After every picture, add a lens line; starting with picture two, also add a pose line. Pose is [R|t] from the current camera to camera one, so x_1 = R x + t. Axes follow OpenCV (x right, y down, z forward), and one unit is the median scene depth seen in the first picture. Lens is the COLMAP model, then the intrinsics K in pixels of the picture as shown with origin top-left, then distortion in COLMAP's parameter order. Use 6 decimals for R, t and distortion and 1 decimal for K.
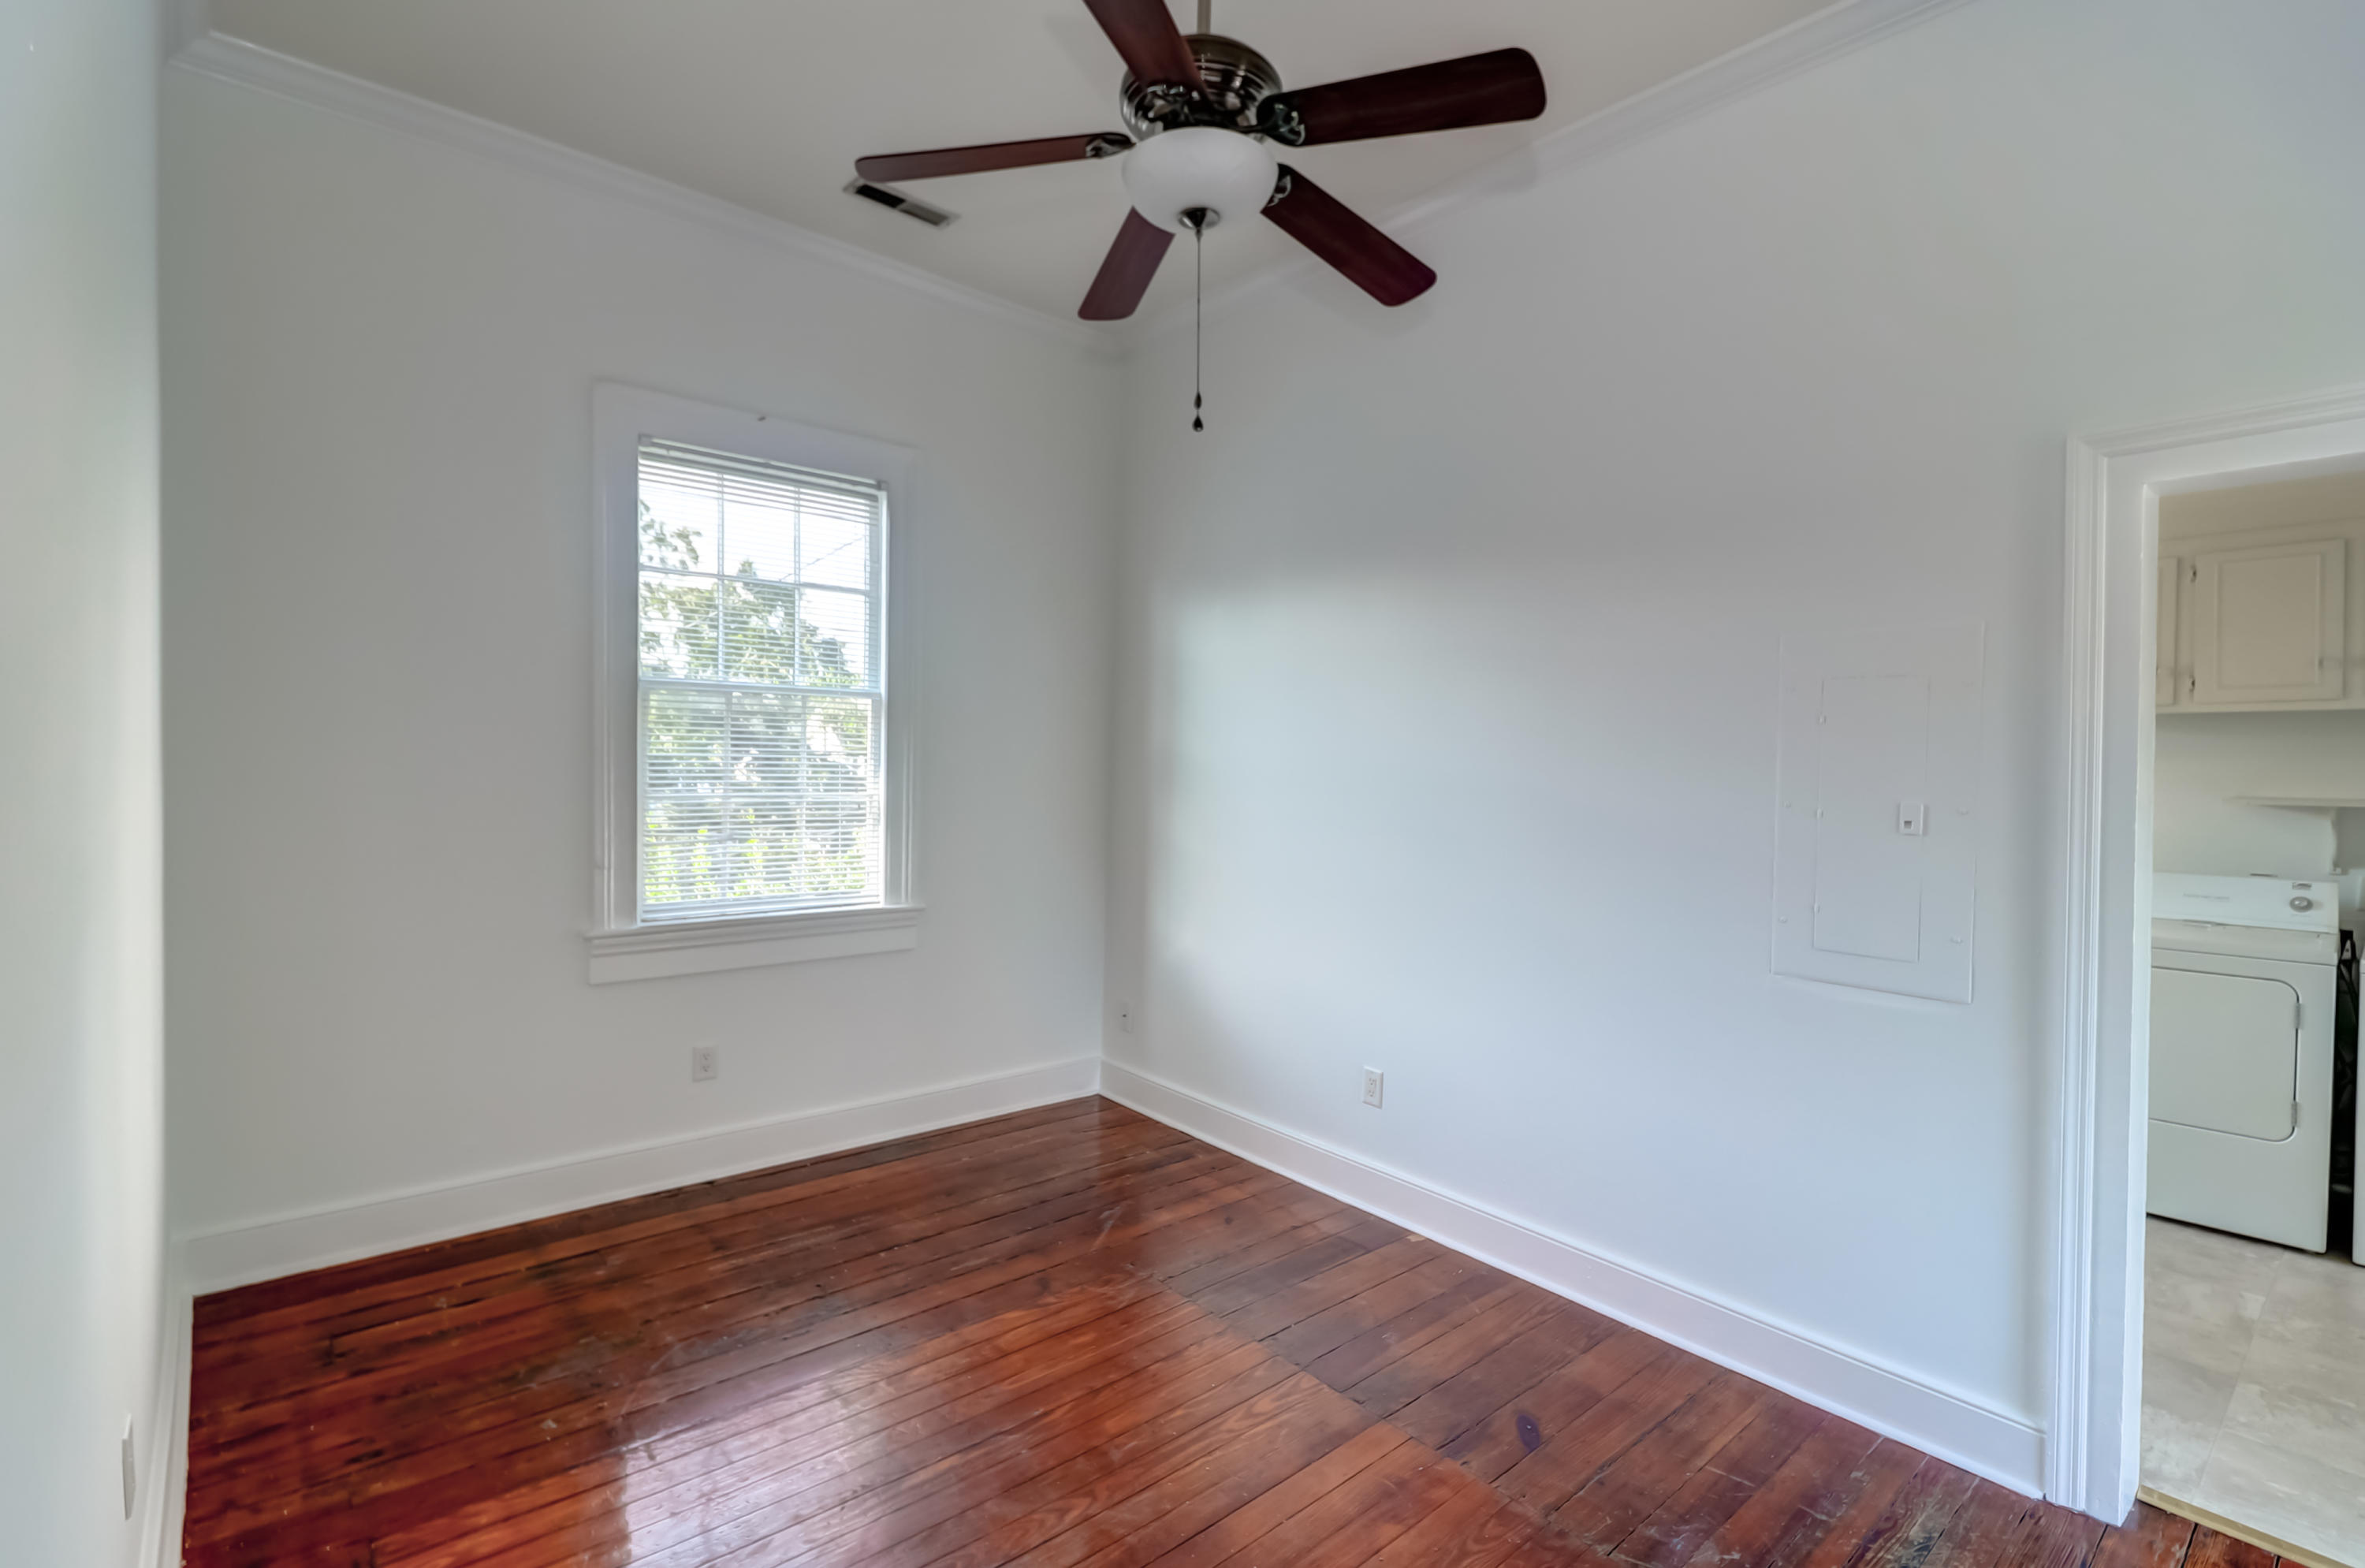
lens RADIAL K [[1074.5, 0, 1171.3], [0, 1074.5, 783.3], [0, 0, 1]] dist [0.002587, -0.007482]
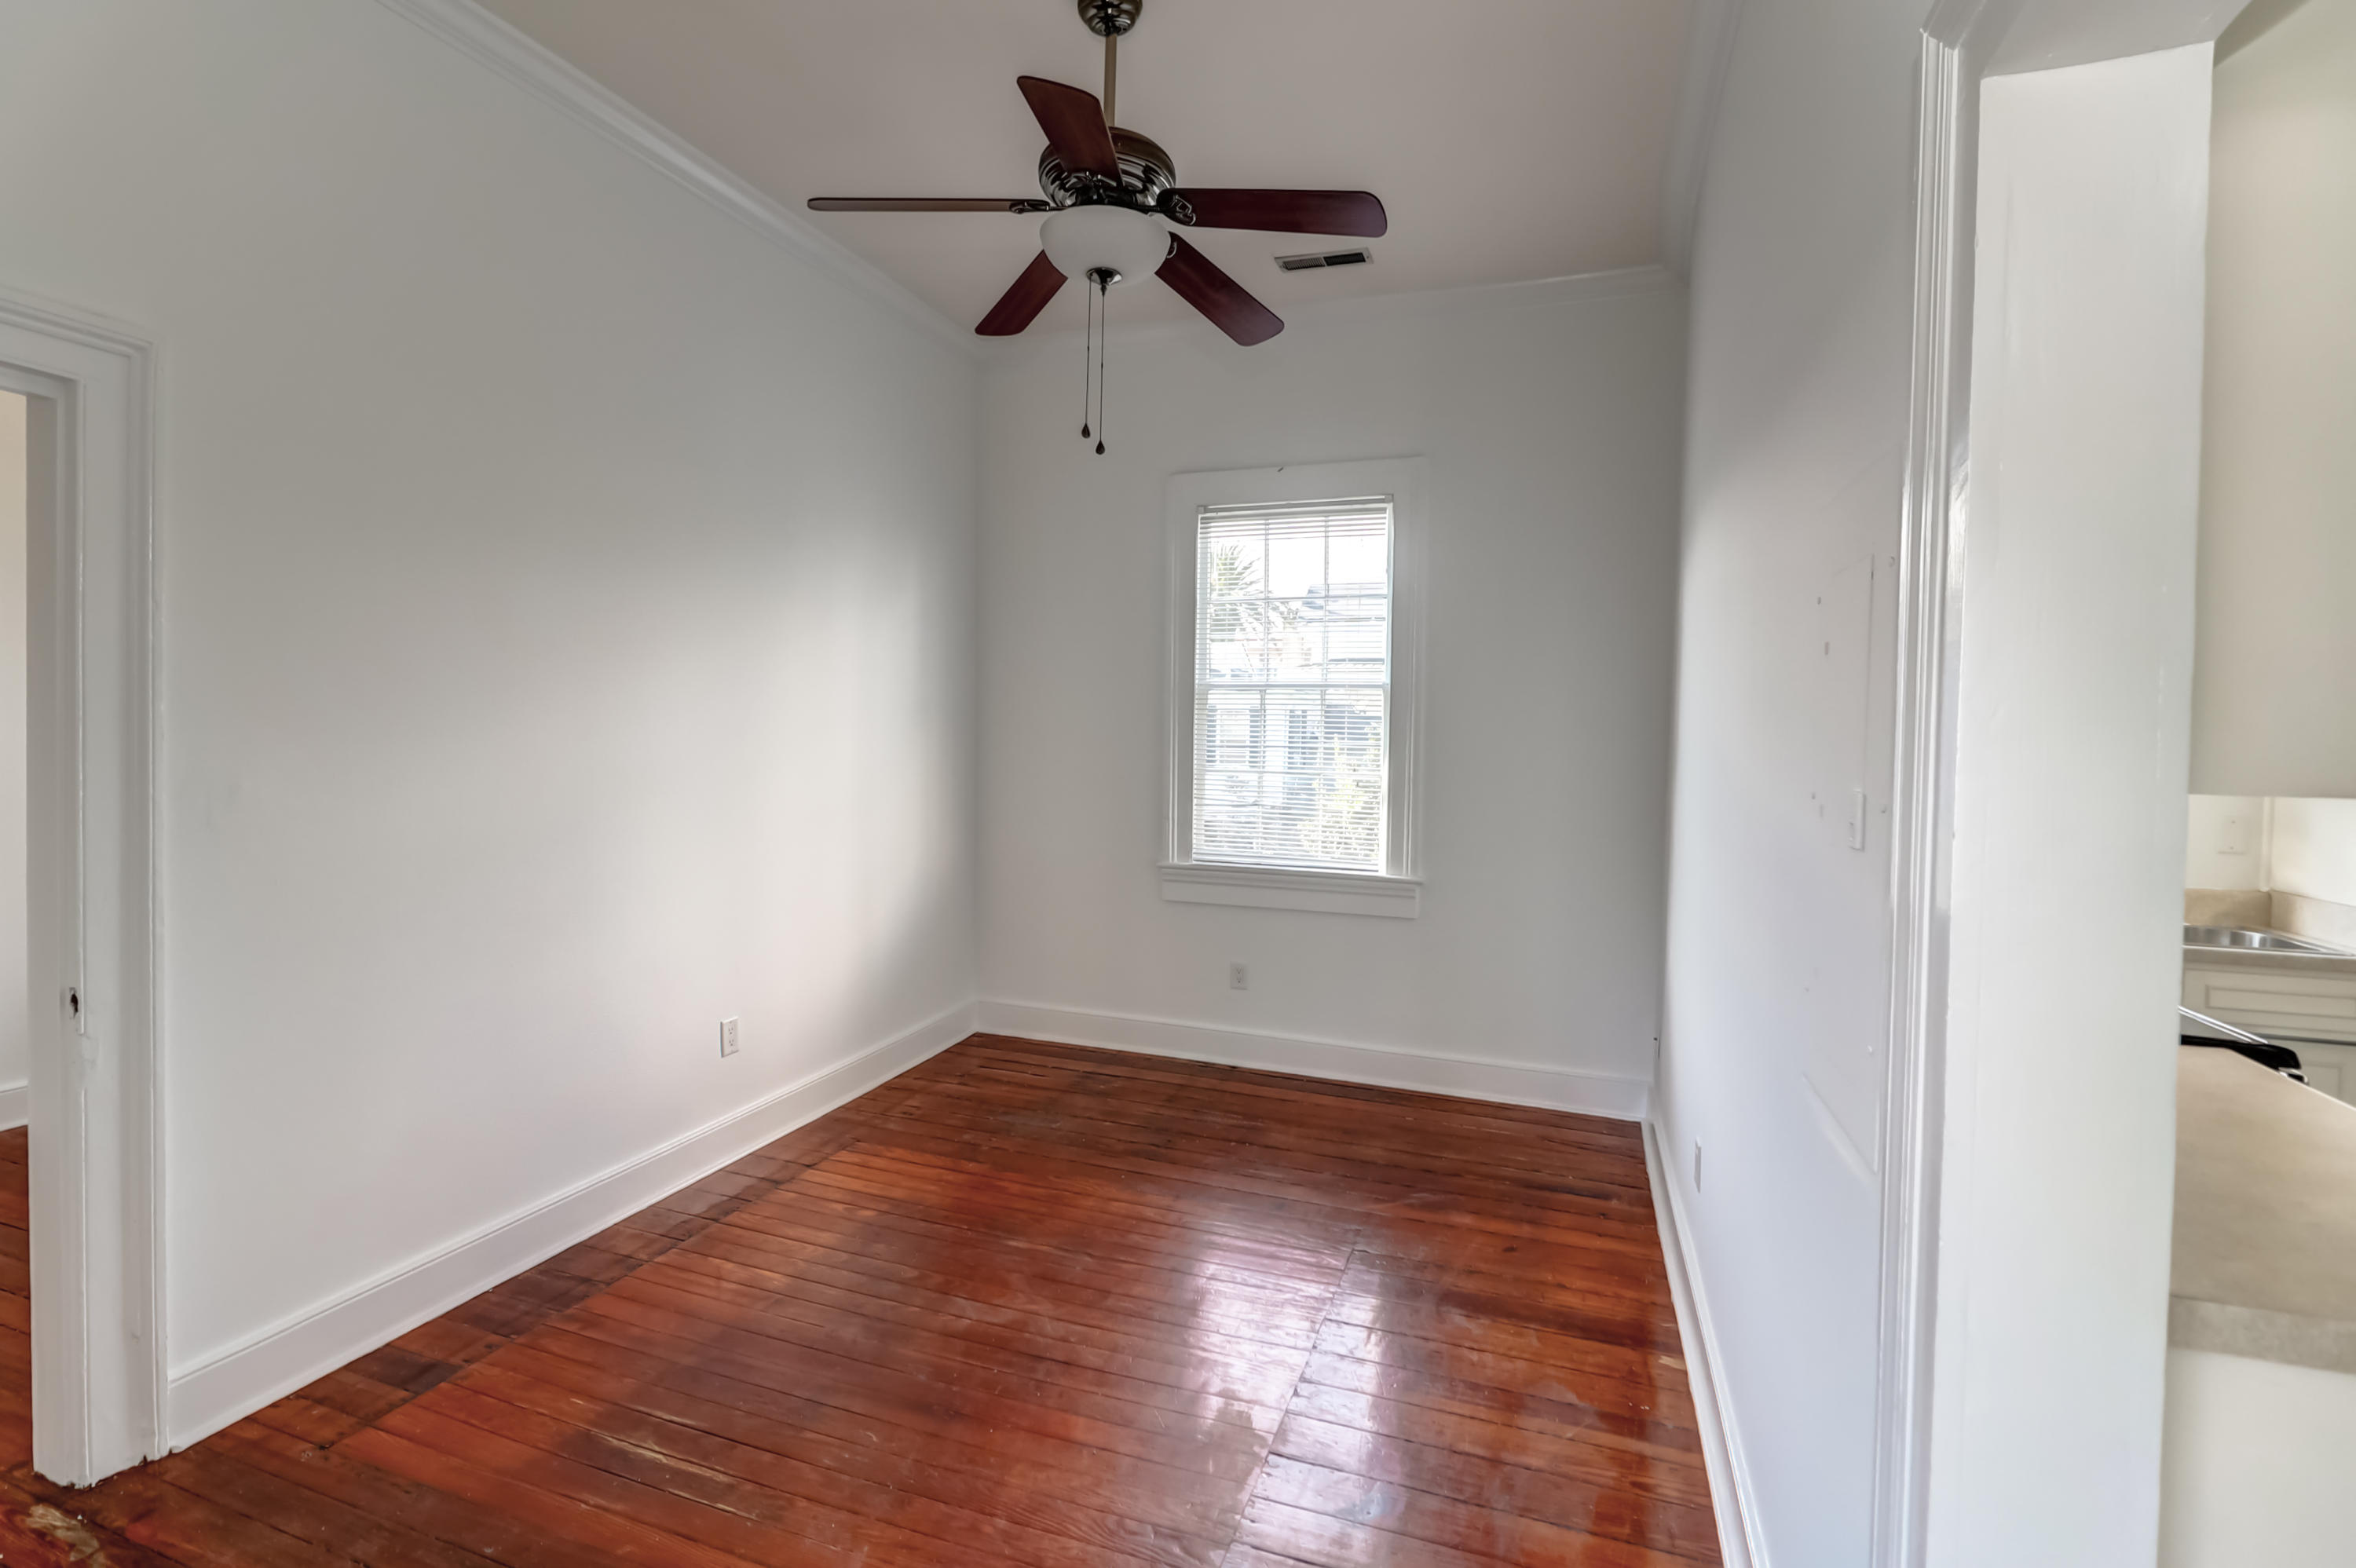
lens RADIAL K [[1065.7, 0, 1161.6], [0, 1065.7, 775.6], [0, 0, 1]] dist [0.017015, -0.012377]
pose [[0.489451, 0.020401, -0.871792, 0.692466], [-0.029720, 0.999536, 0.006704, 0.013207], [0.871524, 0.022629, 0.489830, 0.302621]]
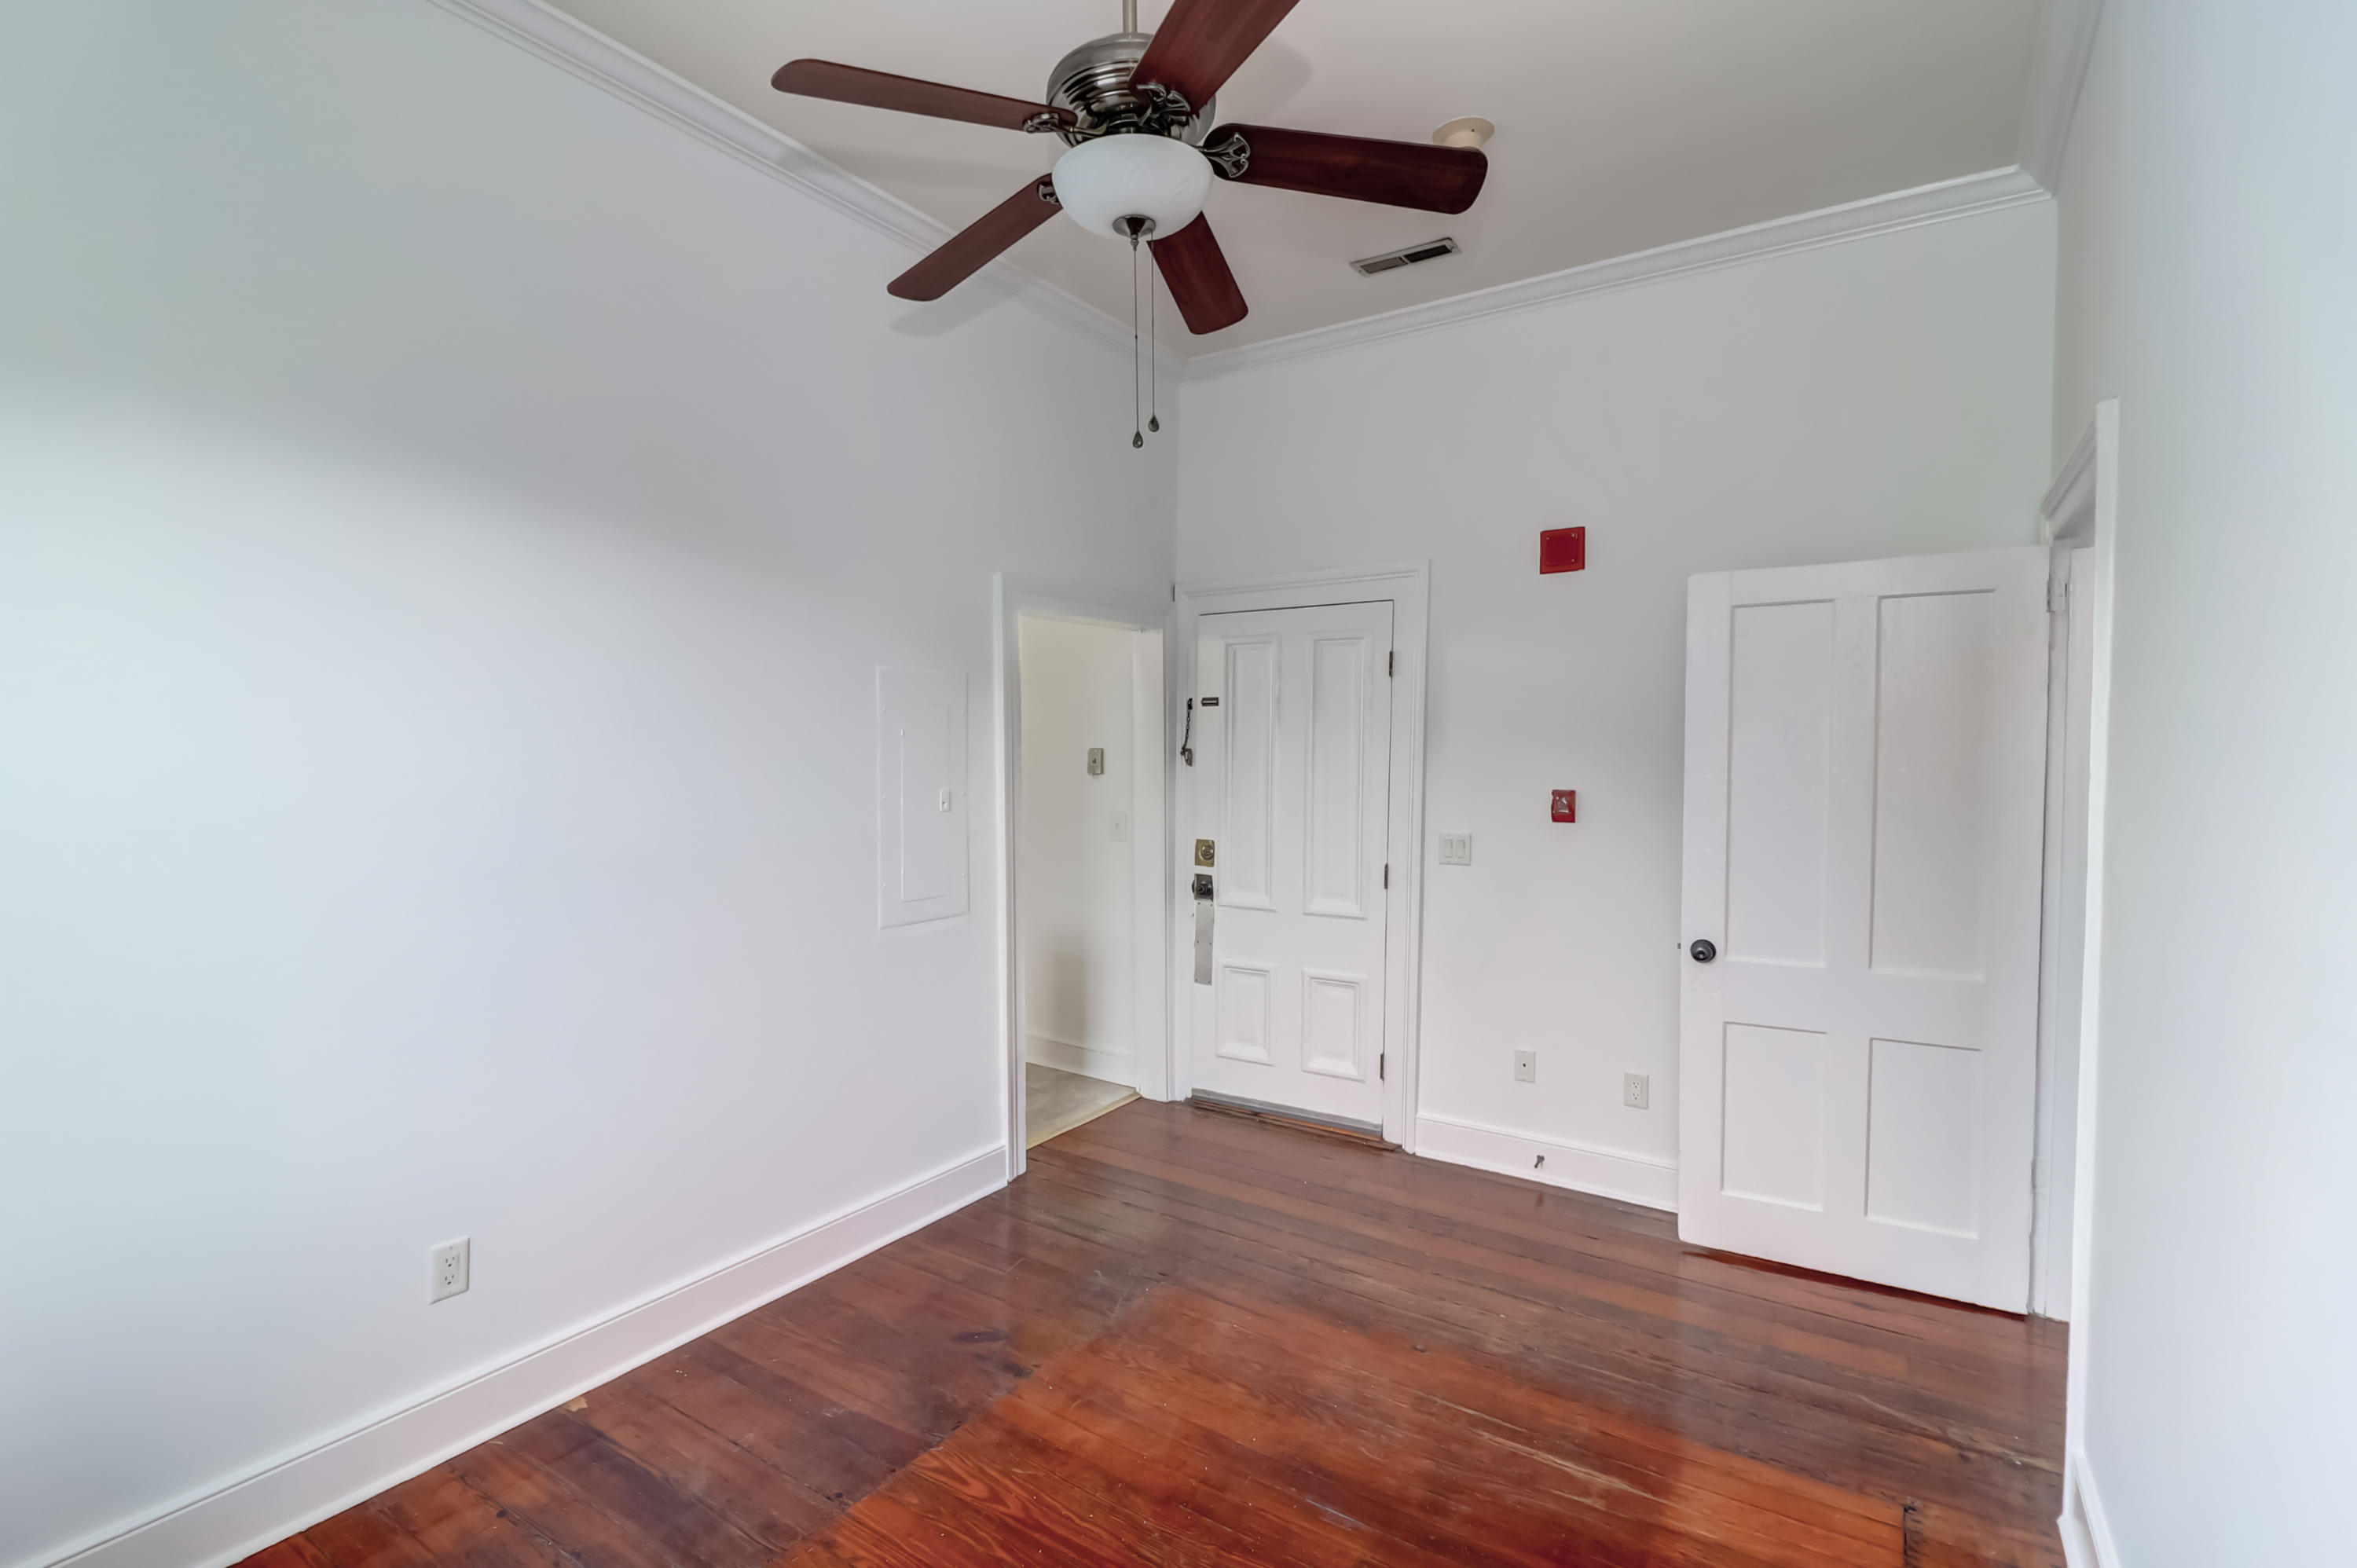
lens RADIAL K [[1066.2, 0, 1162.1], [0, 1066.2, 775.6], [0, 0, 1]] dist [0.017015, -0.012377]
pose [[-0.285277, -0.036816, 0.957738, -0.588281], [0.011586, 0.999056, 0.041856, -0.043525], [-0.958375, 0.023037, -0.284582, 0.802554]]
